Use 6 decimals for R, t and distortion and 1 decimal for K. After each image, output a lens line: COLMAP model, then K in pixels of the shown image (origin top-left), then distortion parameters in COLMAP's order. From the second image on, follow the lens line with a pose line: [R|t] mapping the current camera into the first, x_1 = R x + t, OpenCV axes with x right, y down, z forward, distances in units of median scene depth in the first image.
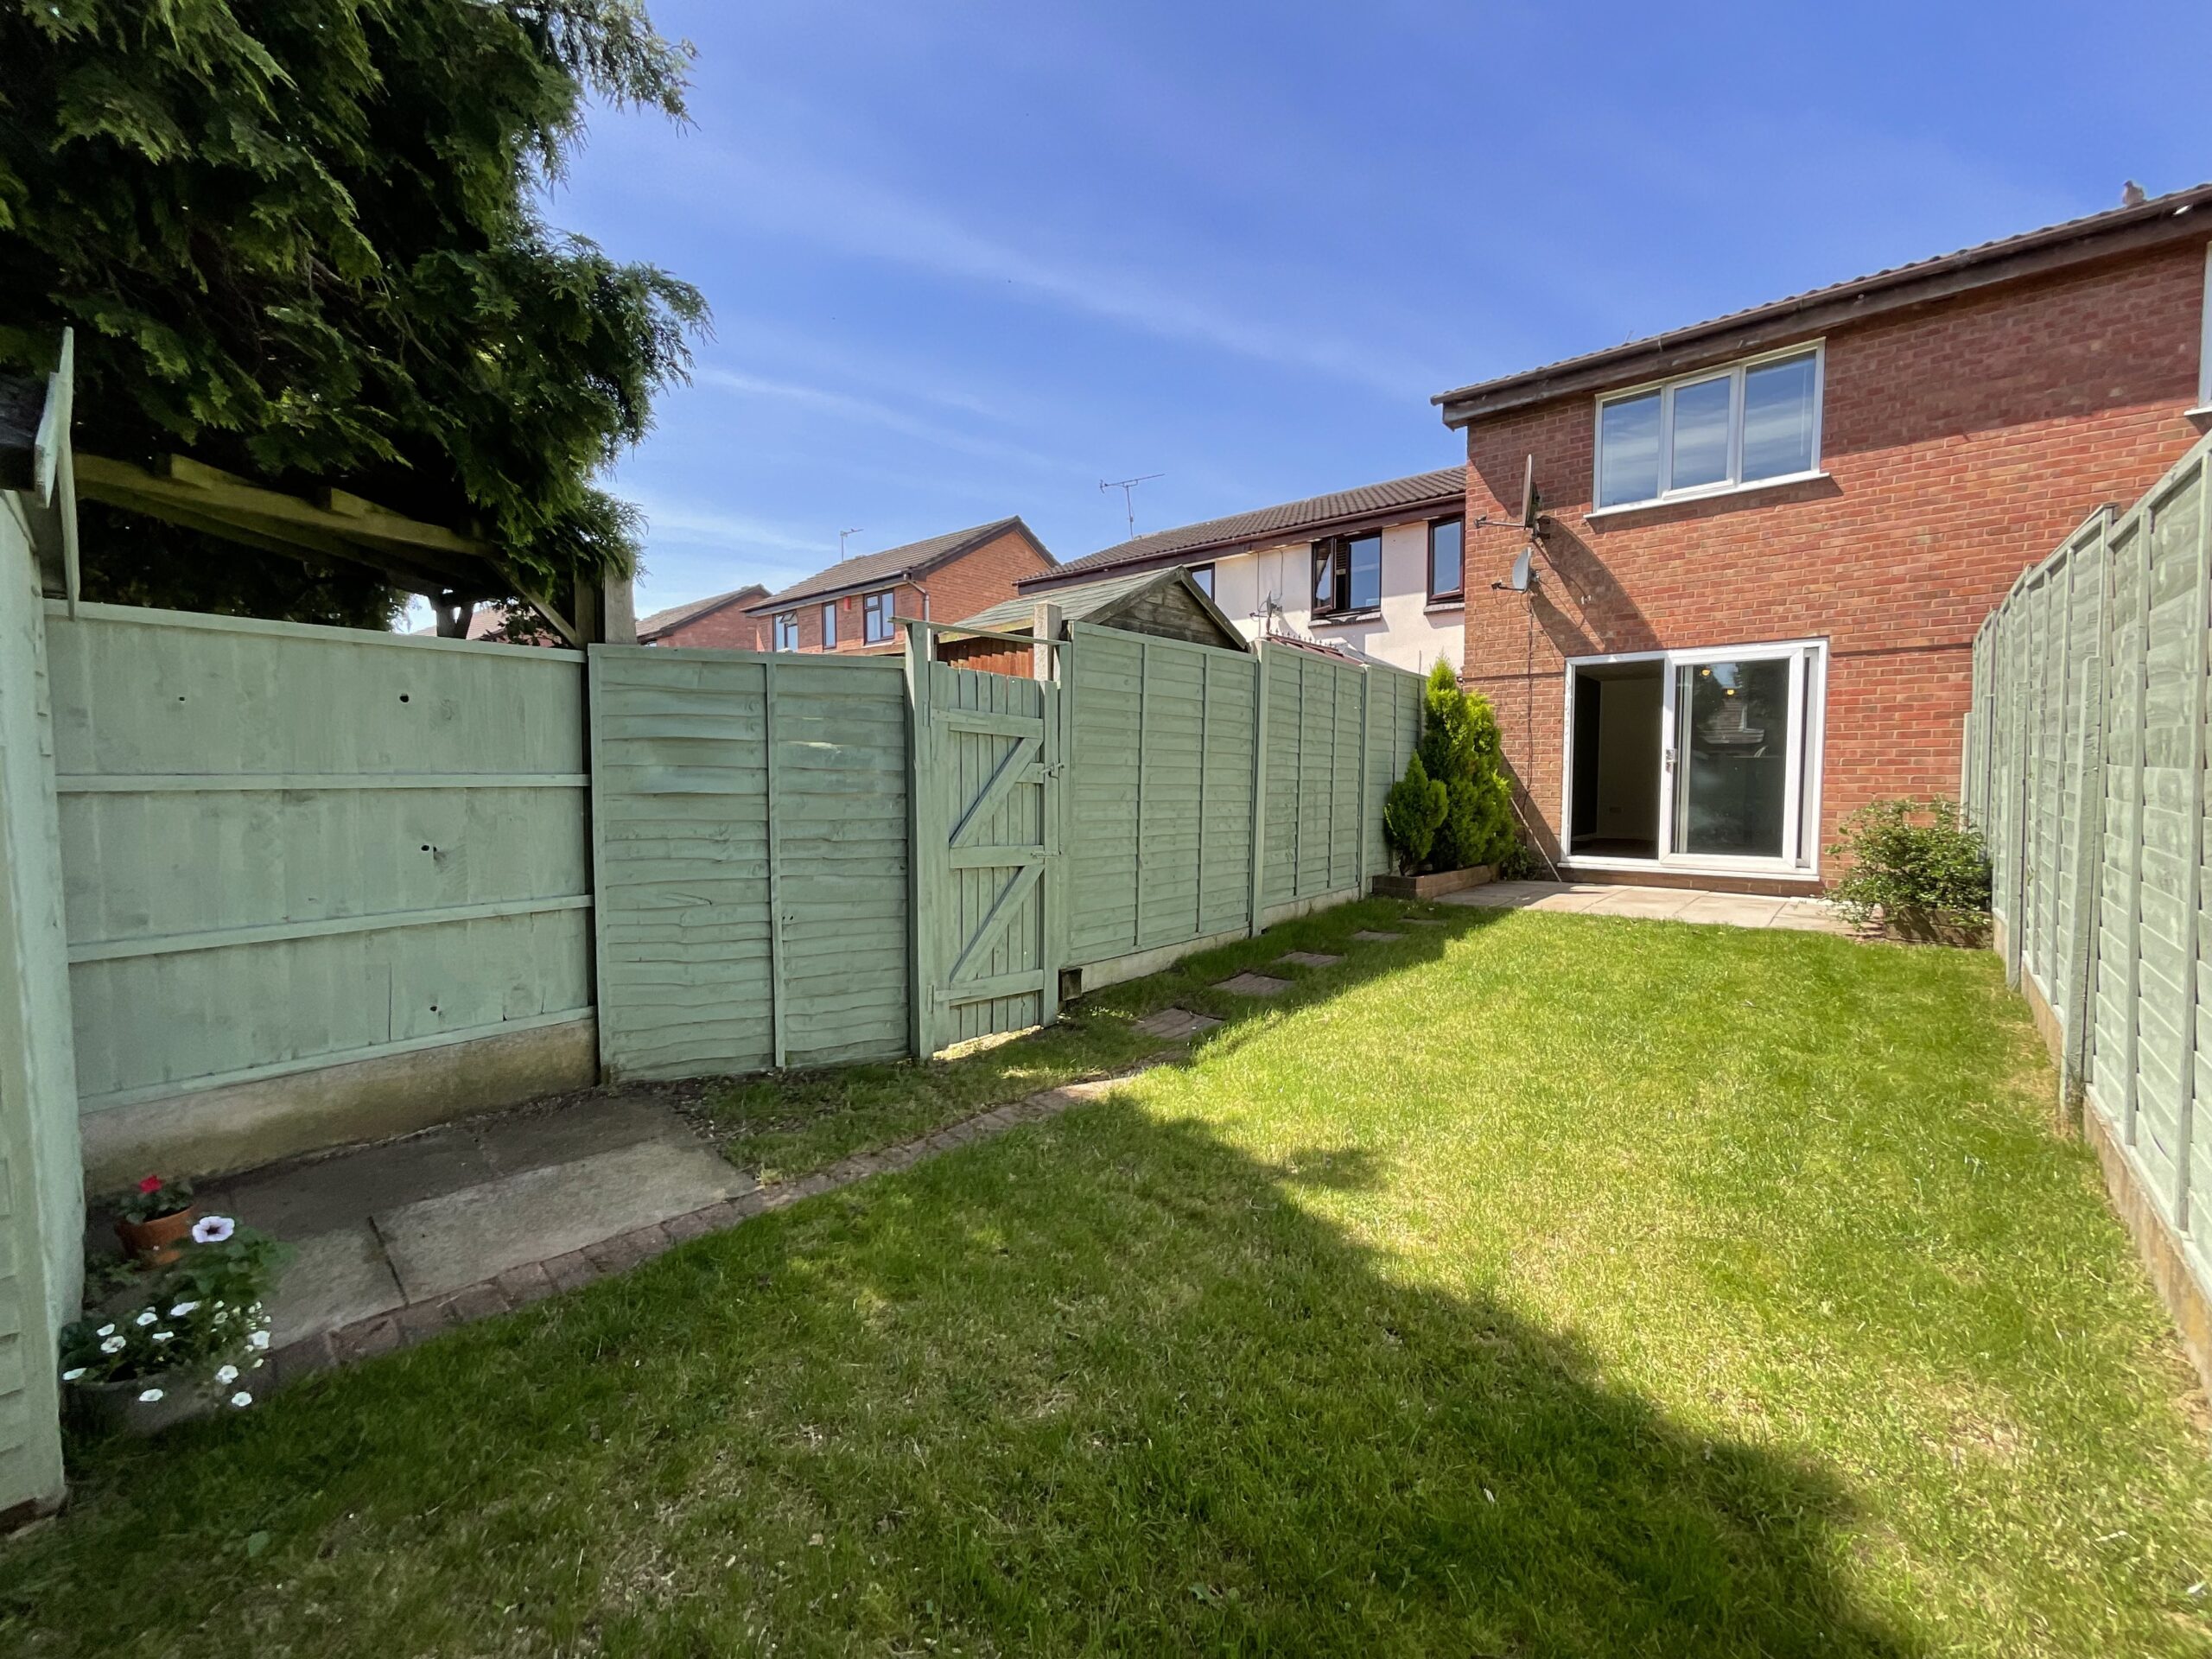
lens RADIAL K [[907.9, 0, 1102.8], [0, 907.9, 826.2], [0, 0, 1]] dist [-0.011226, 0.010663]
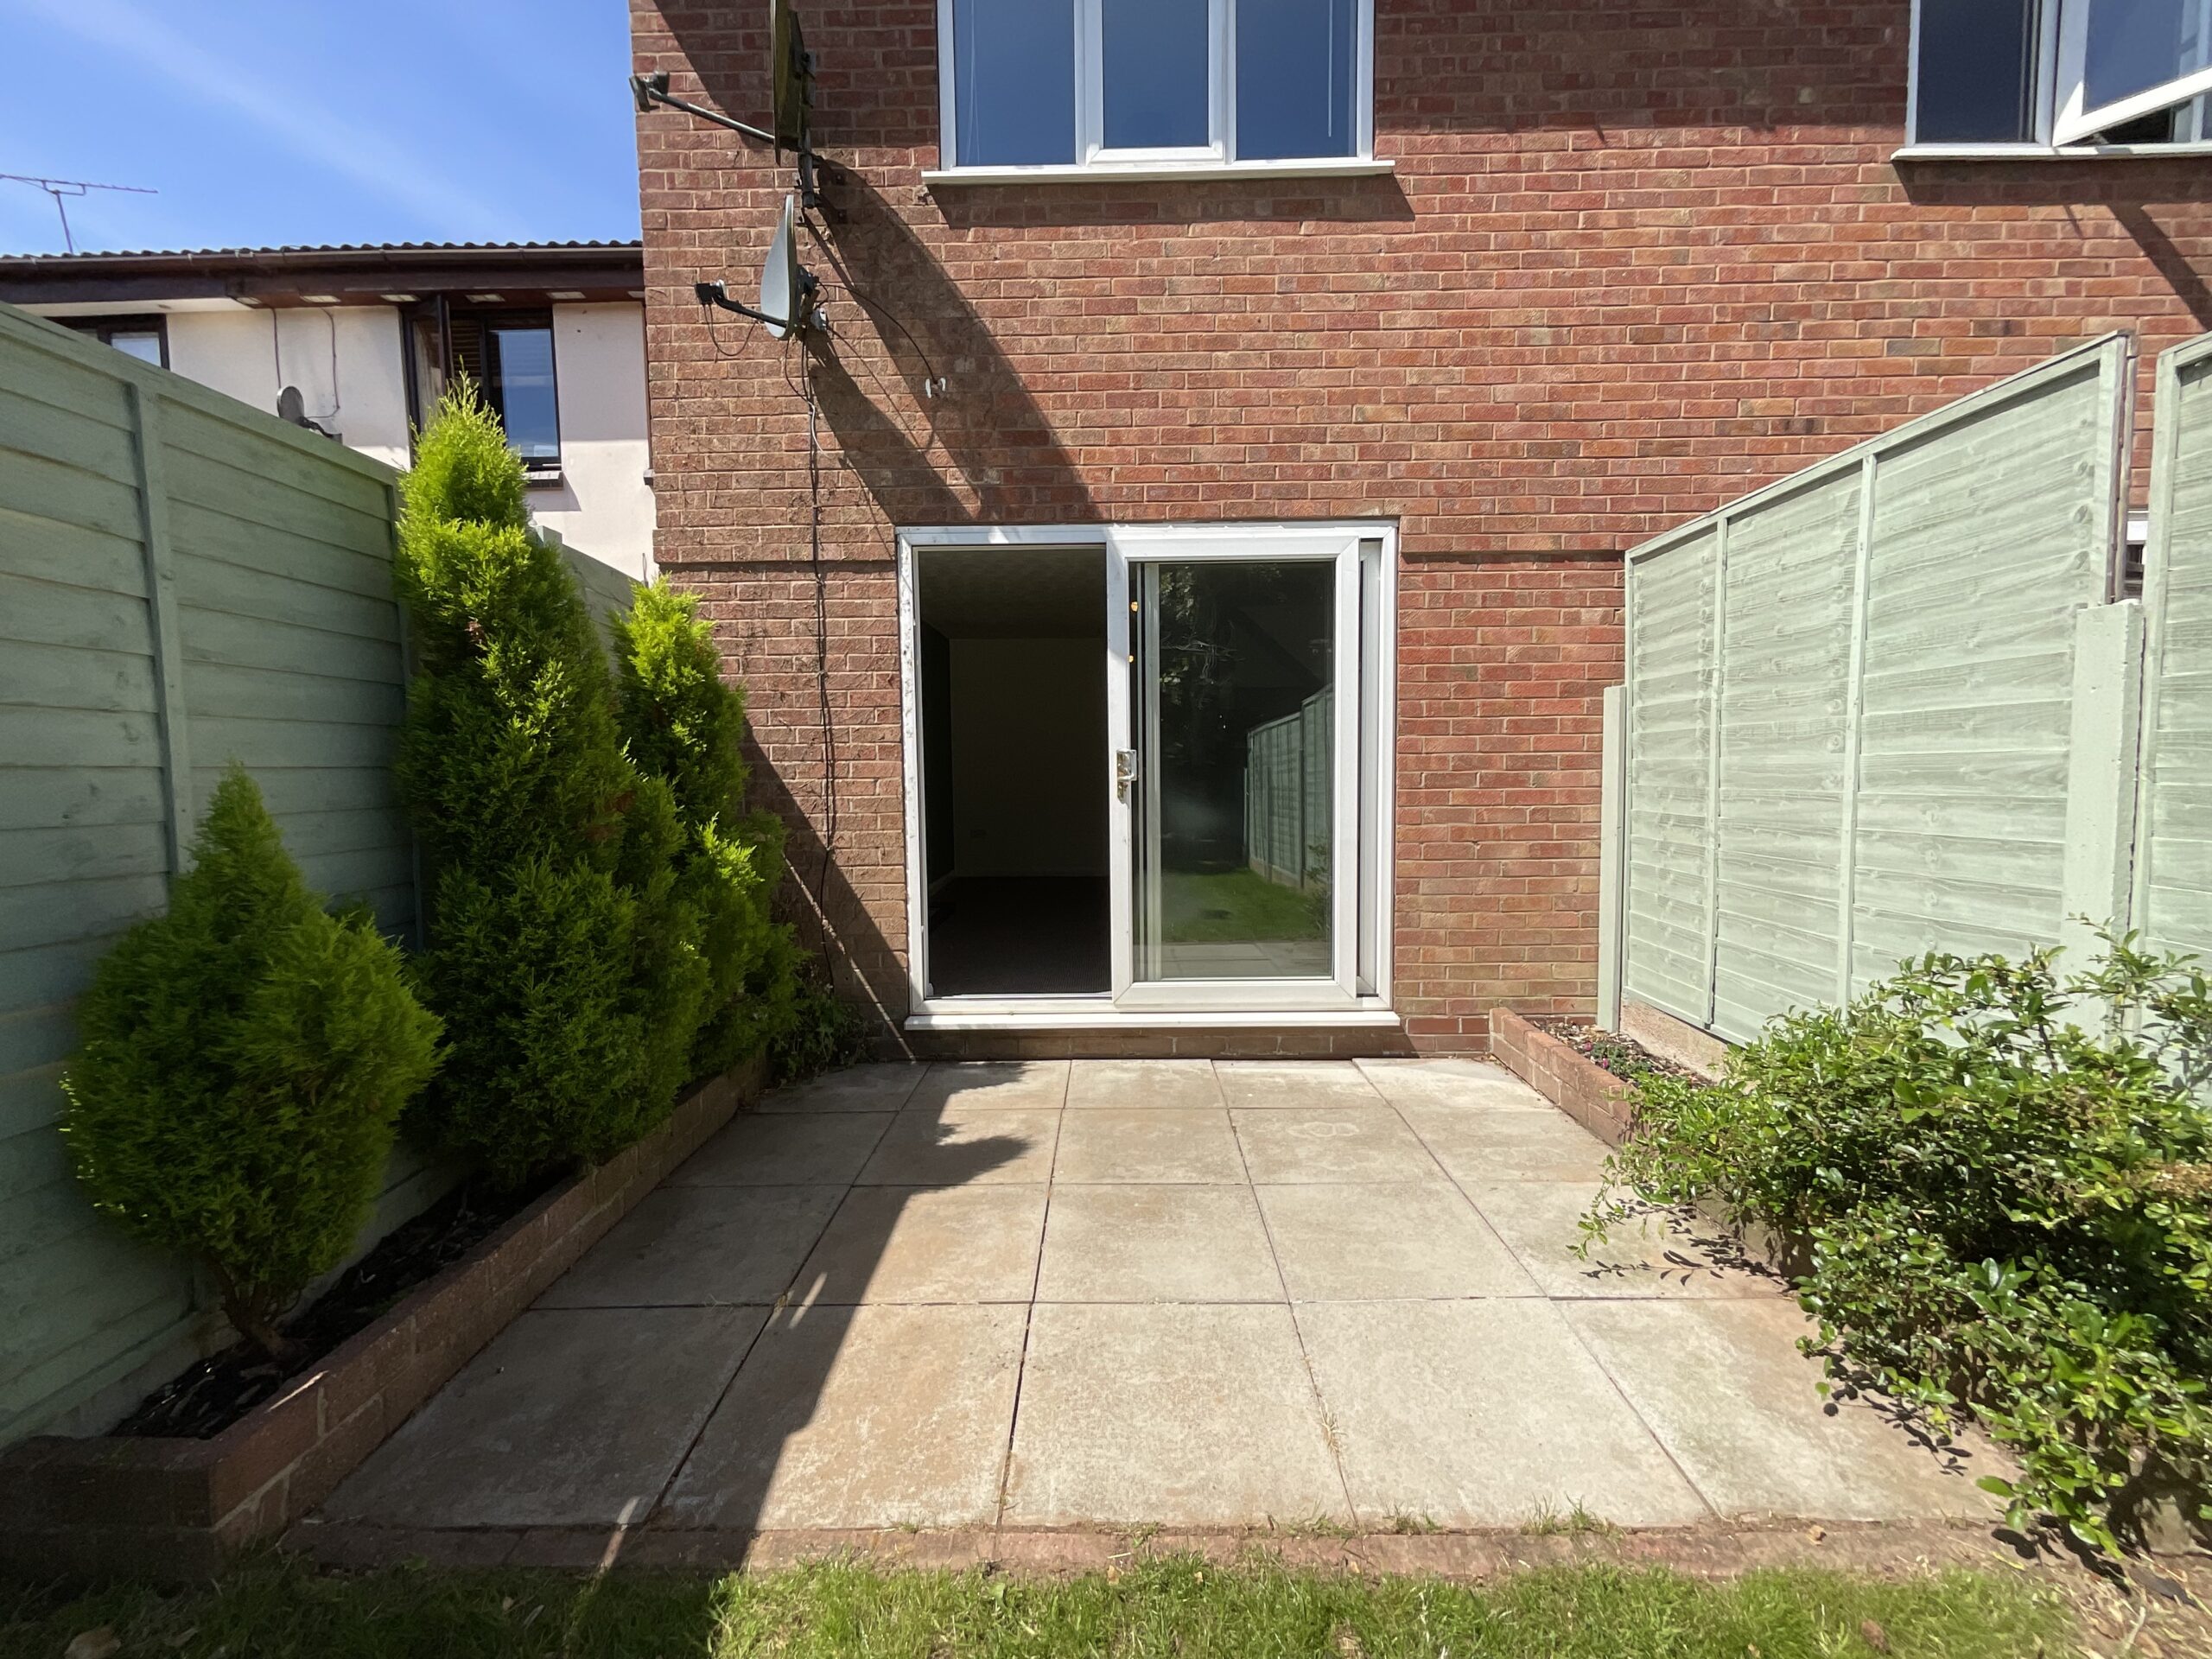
lens RADIAL K [[907.9, 0, 1102.8], [0, 907.9, 826.2], [0, 0, 1]] dist [-0.011226, 0.010663]
pose [[0.772925, -0.052965, 0.632283, 0.368682], [0.043025, 0.998591, 0.031054, -0.068401], [-0.633037, 0.003201, 0.774115, 0.727239]]
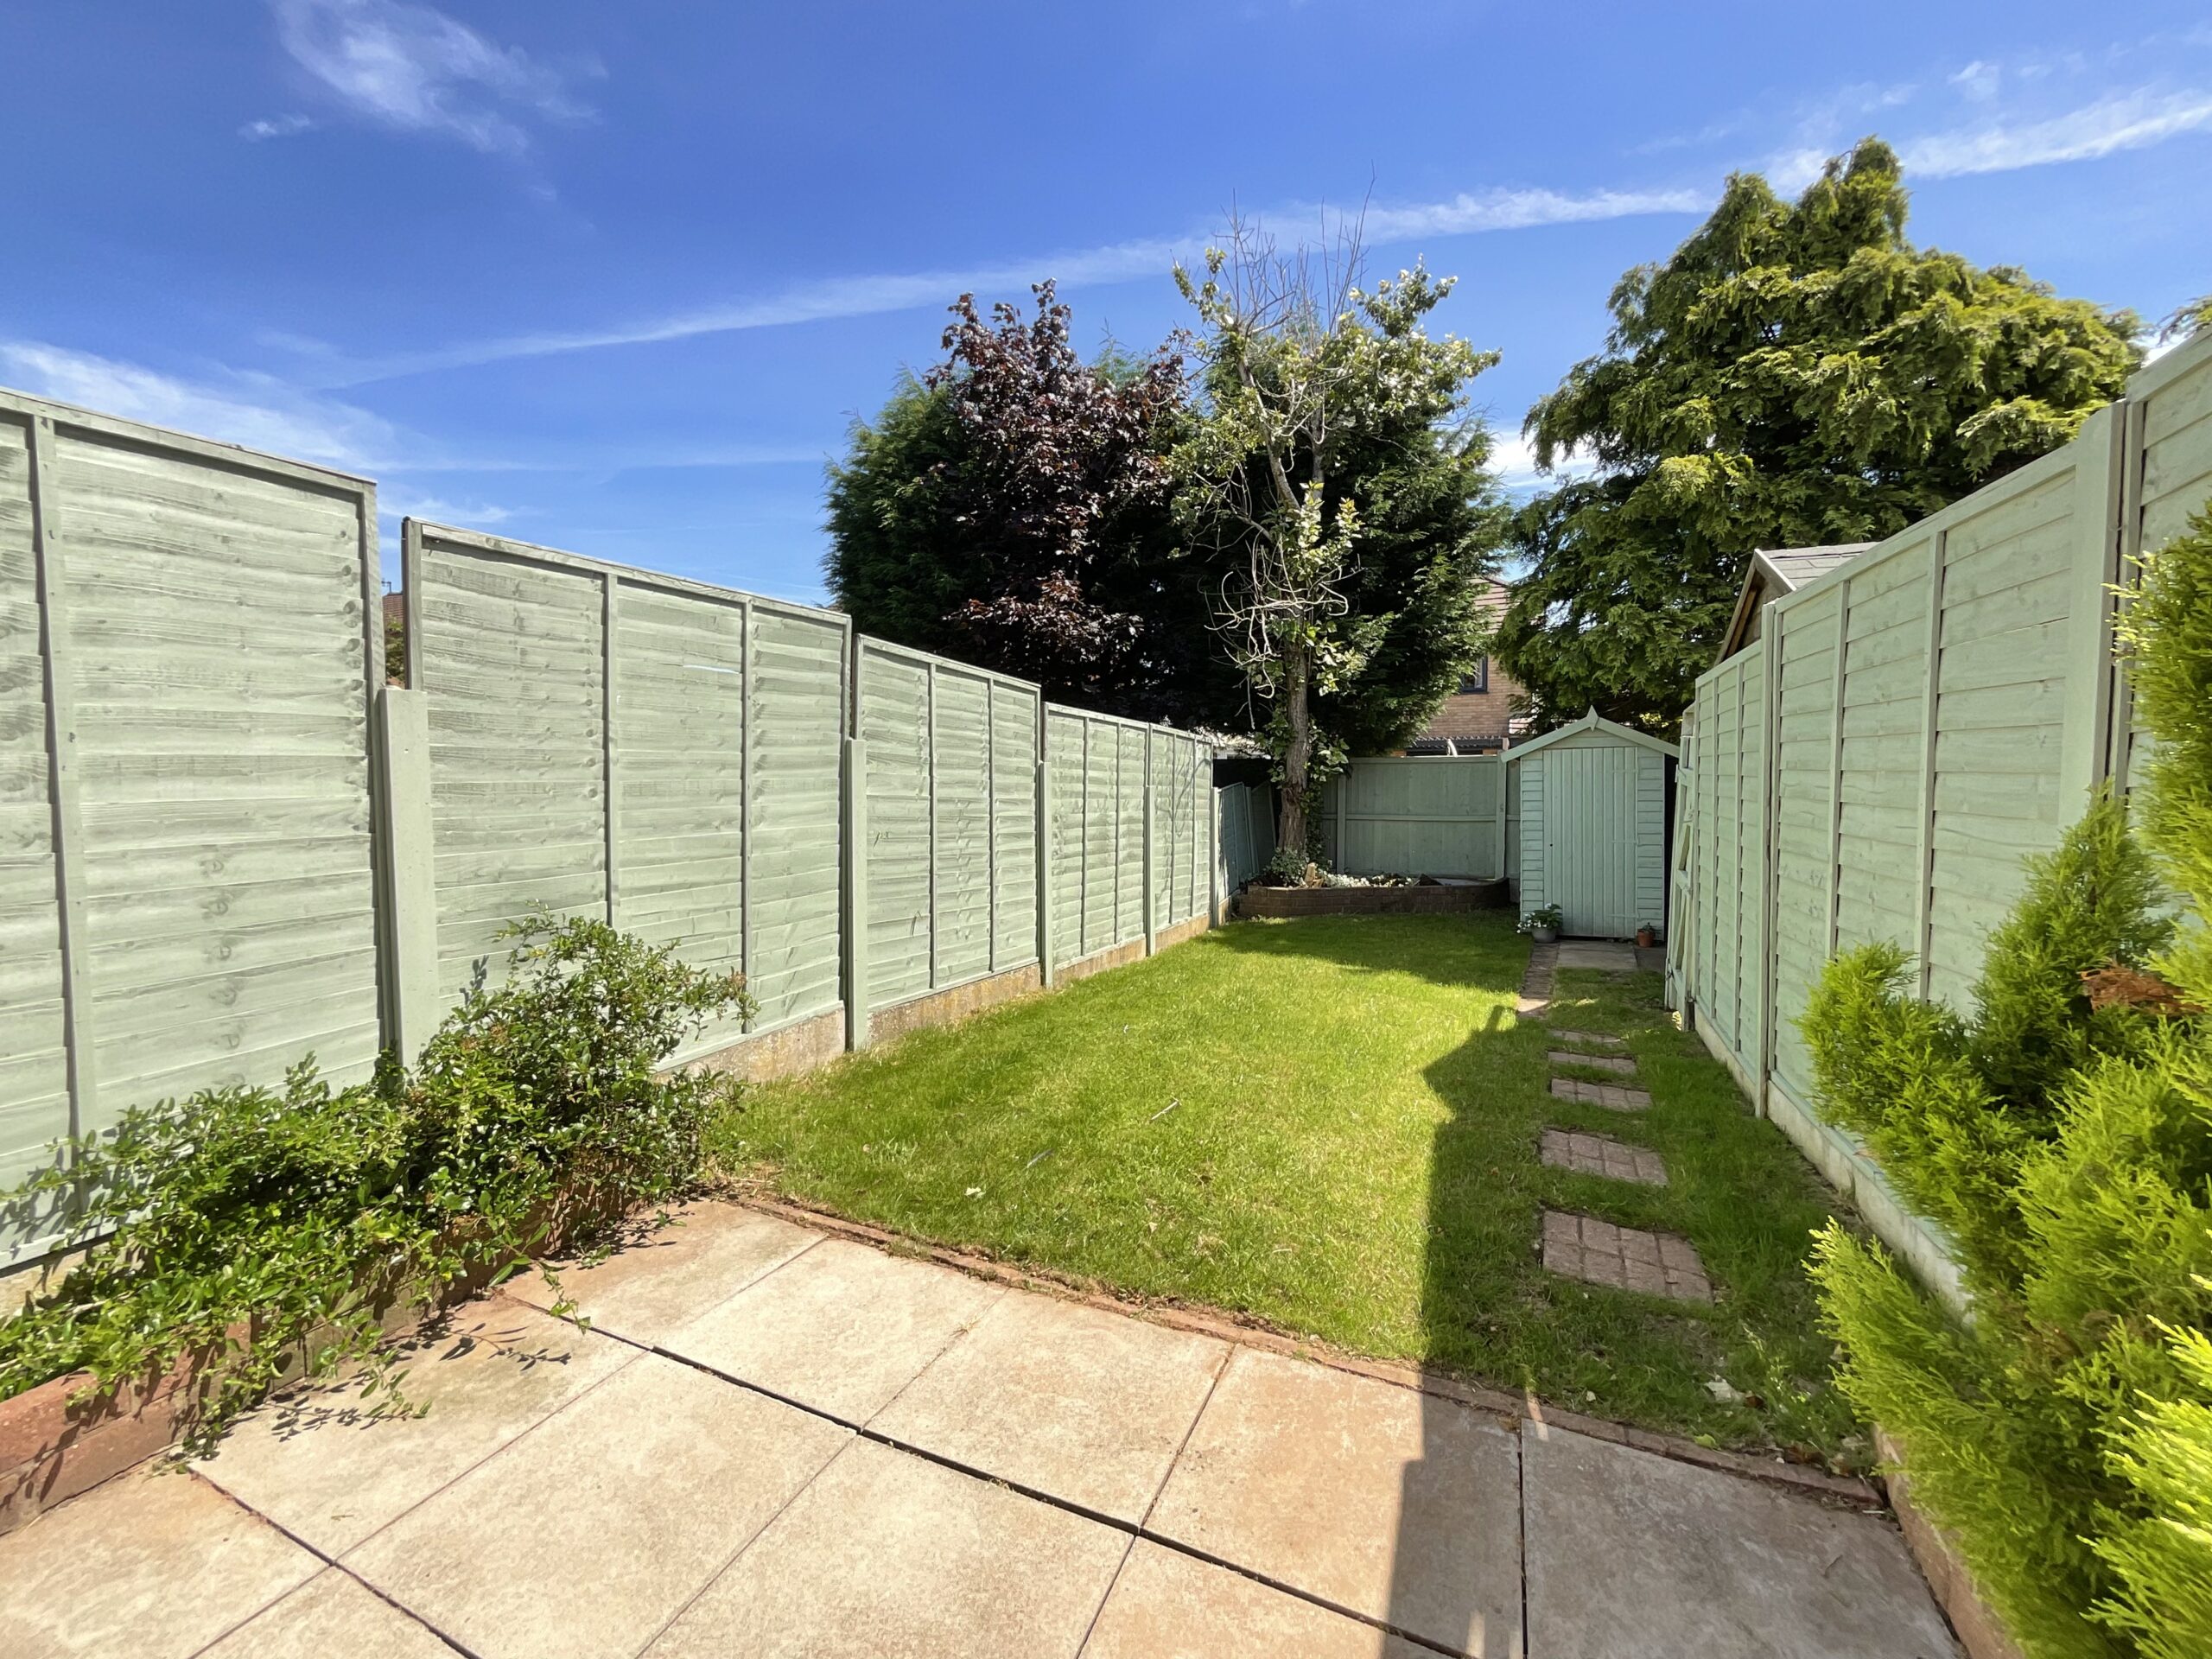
lens RADIAL K [[907.9, 0, 1102.8], [0, 907.9, 826.2], [0, 0, 1]] dist [-0.011226, 0.010663]
pose [[-0.962259, 0.020723, -0.271344, 0.575161], [-0.006806, 0.994952, 0.100123, -0.093127], [0.272049, 0.098192, -0.957260, 1.125952]]
